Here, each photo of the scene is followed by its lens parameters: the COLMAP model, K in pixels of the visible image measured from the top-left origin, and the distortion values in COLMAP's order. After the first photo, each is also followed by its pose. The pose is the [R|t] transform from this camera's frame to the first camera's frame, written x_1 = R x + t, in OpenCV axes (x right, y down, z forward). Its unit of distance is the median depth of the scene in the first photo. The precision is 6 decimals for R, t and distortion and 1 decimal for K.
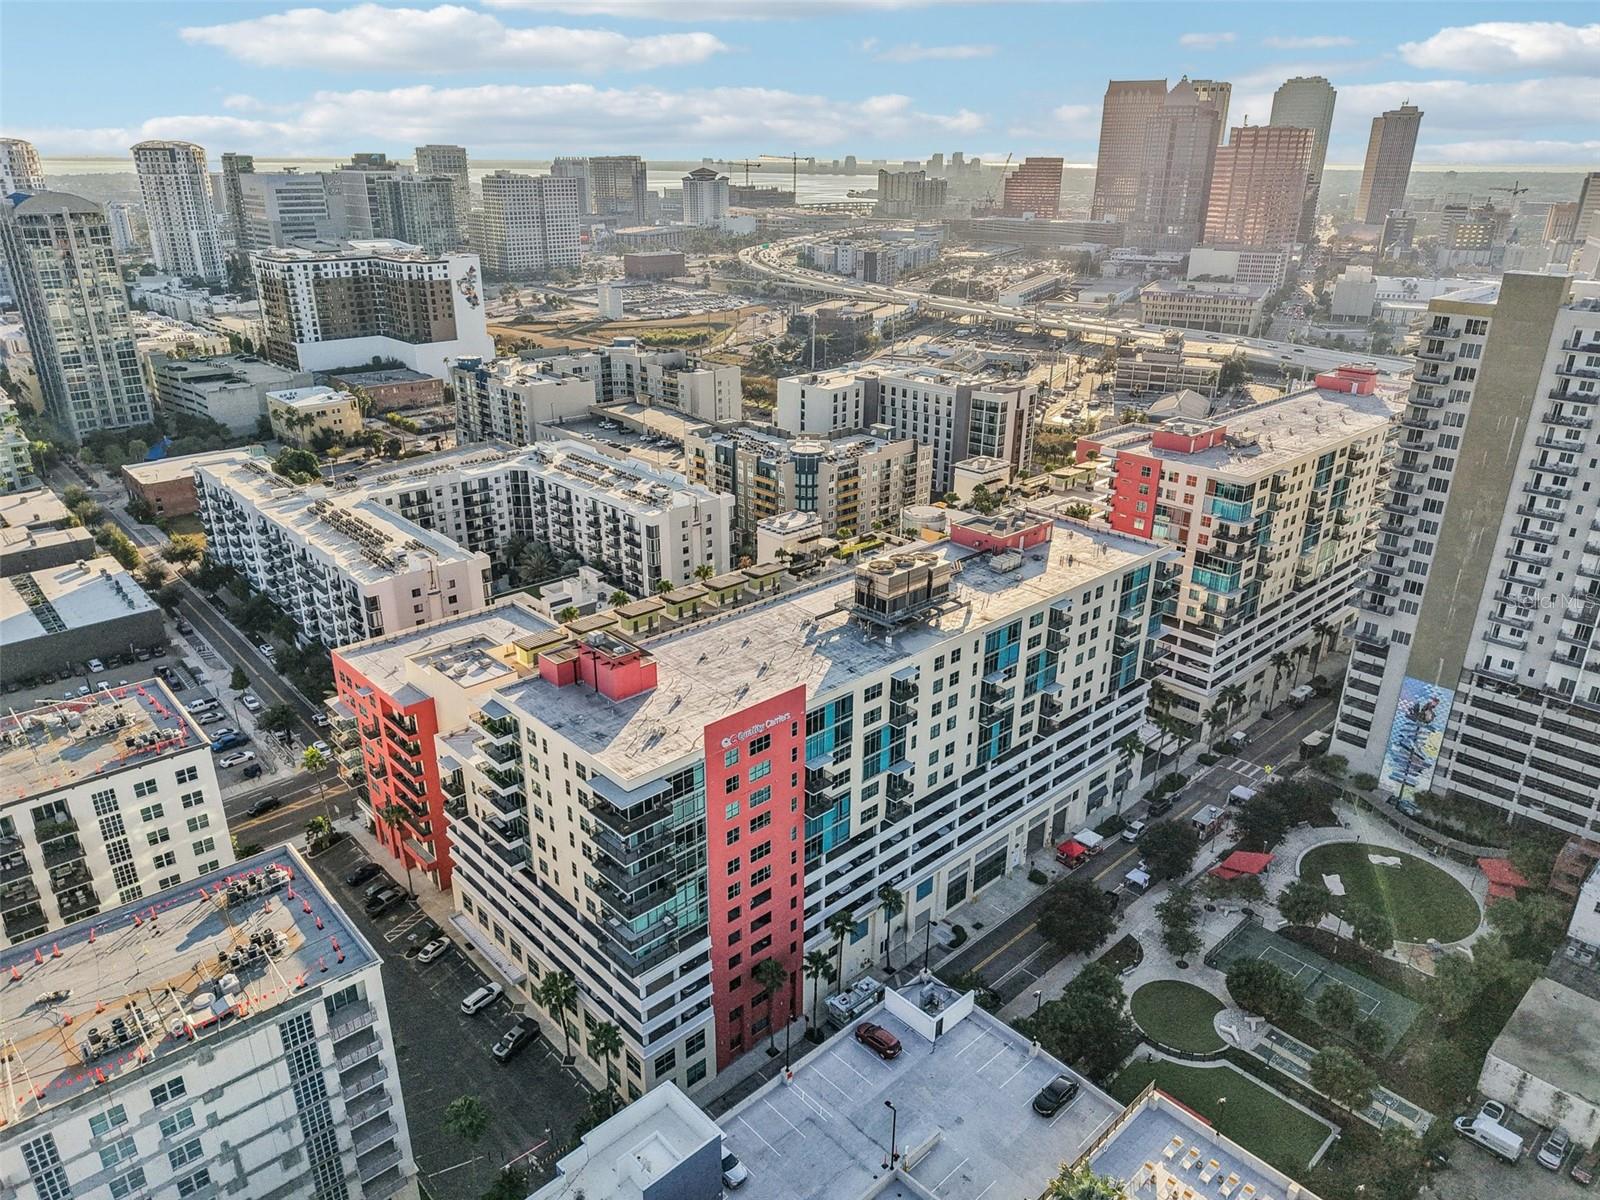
lens RADIAL K [[1103.8, 0, 803.8], [0, 1103.8, 604.1], [0, 0, 1]] dist [0.028505, -0.037559]
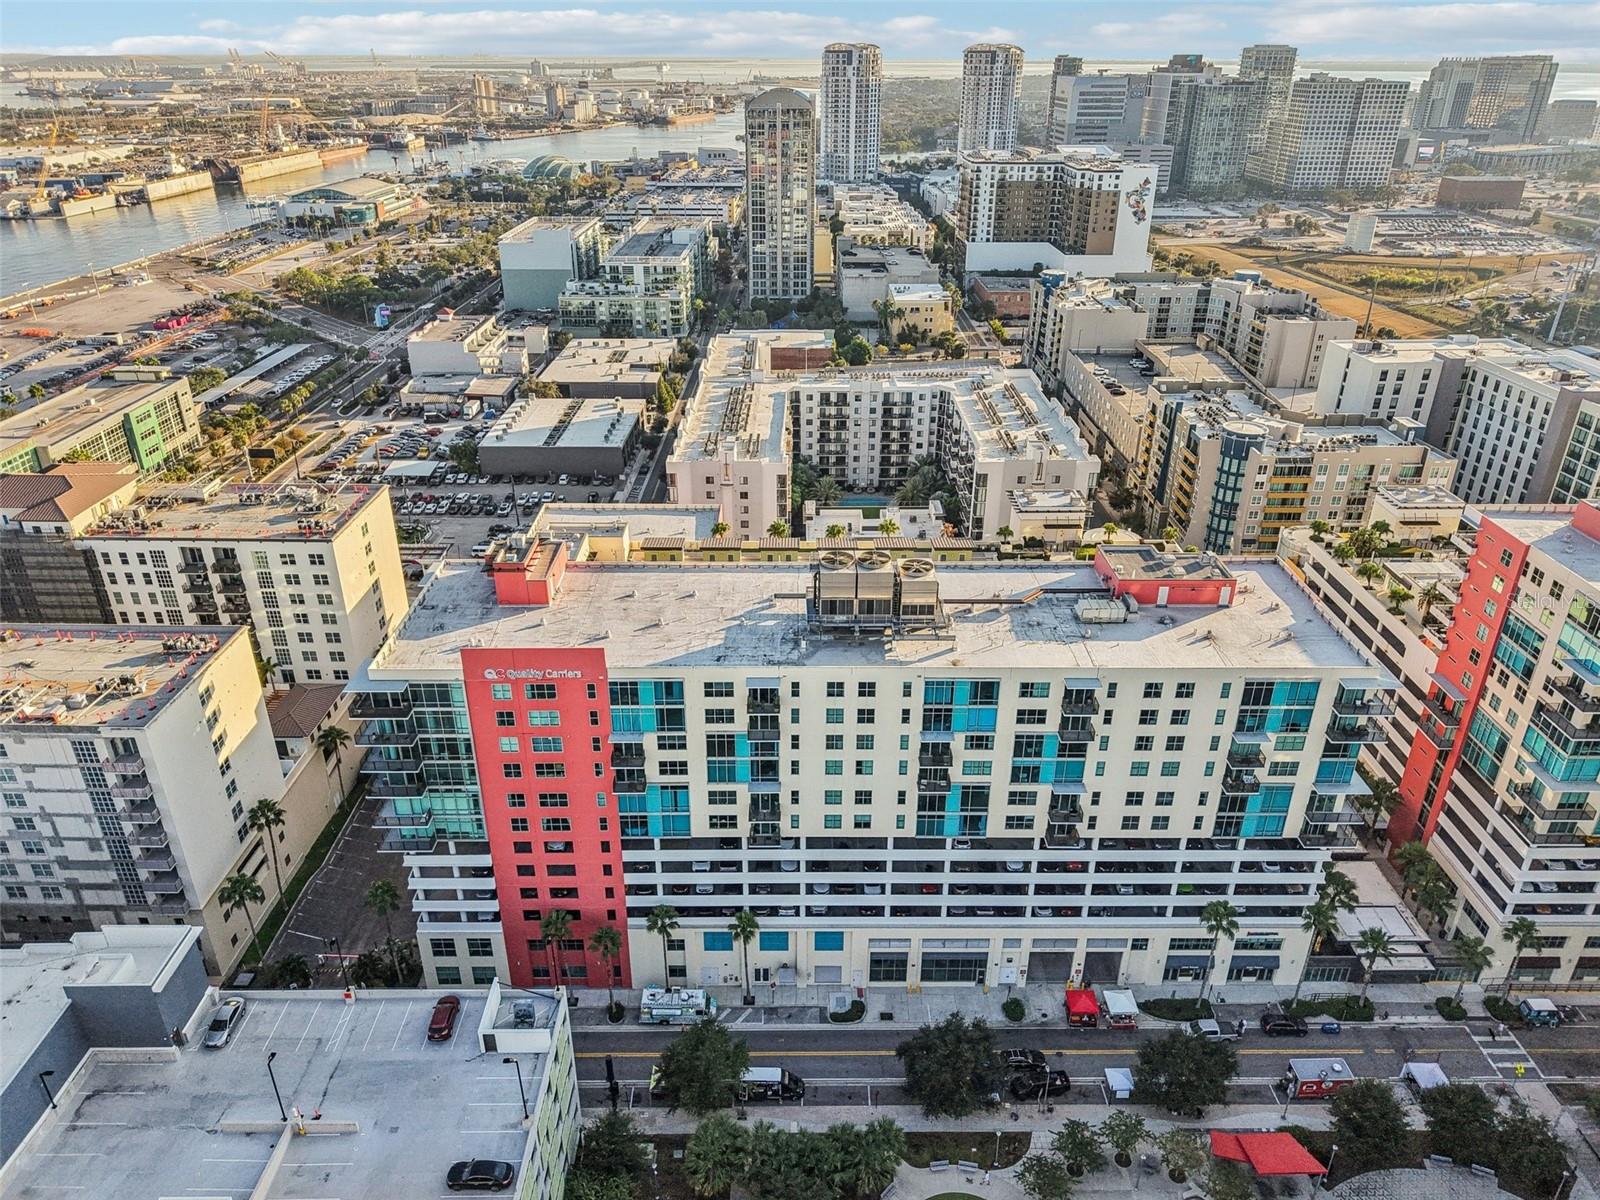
lens RADIAL K [[1089.2, 0, 803.1], [0, 1089.2, 613.3], [0, 0, 1]] dist [0.057095, -0.071956]
pose [[0.724159, 0.306325, -0.617866, 0.492445], [-0.254385, 0.951405, 0.173540, -0.112870], [0.641001, 0.031505, 0.766894, 0.303509]]
